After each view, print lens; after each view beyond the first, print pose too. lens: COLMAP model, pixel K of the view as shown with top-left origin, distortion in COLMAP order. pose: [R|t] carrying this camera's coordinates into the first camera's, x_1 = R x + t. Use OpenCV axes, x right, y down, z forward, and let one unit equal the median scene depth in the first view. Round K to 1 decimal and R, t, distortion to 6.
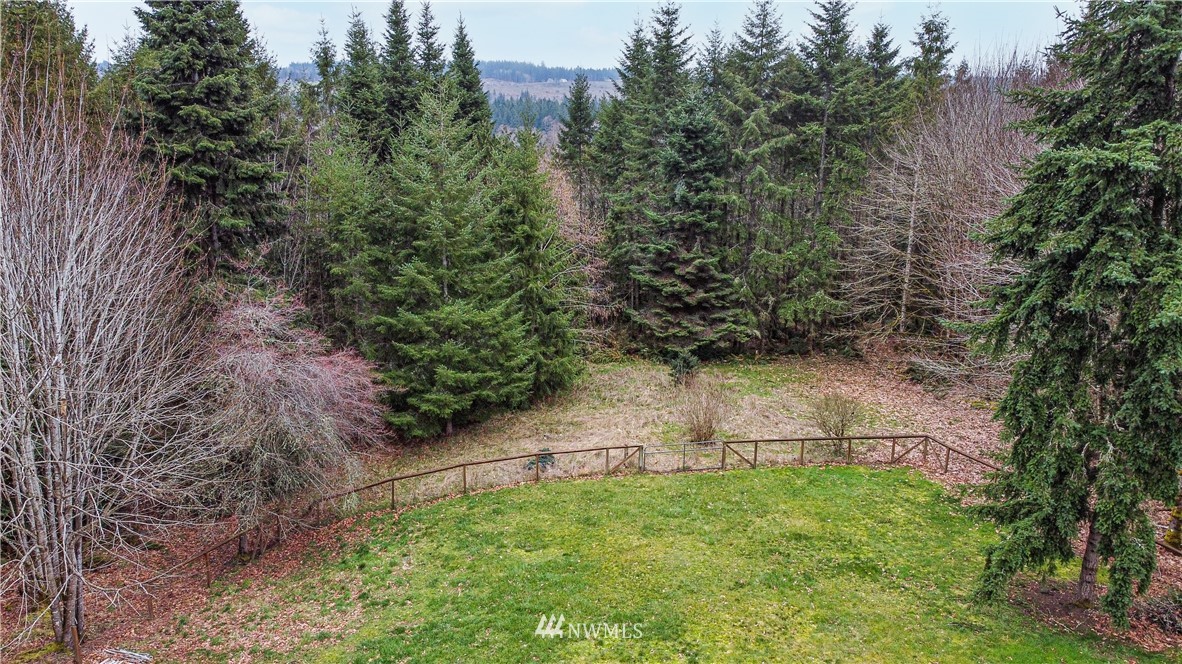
lens RADIAL K [[878.7, 0, 590.7], [0, 878.7, 304.7], [0, 0, 1]] dist [-0.004102, -0.001178]
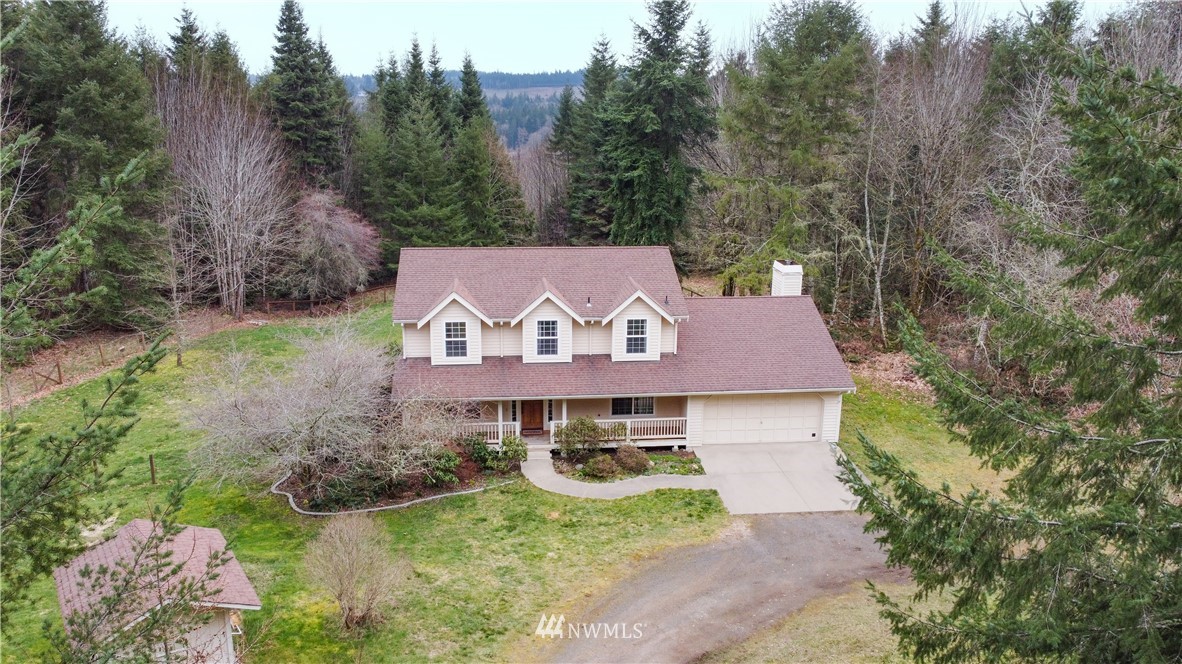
lens RADIAL K [[878.7, 0, 590.7], [0, 878.7, 304.7], [0, 0, 1]] dist [-0.004102, -0.001178]
pose [[0.992177, 0.025167, -0.122277, 0.433420], [-0.026245, 0.999630, -0.007209, 0.213690], [0.122050, 0.010362, 0.992470, -0.833858]]
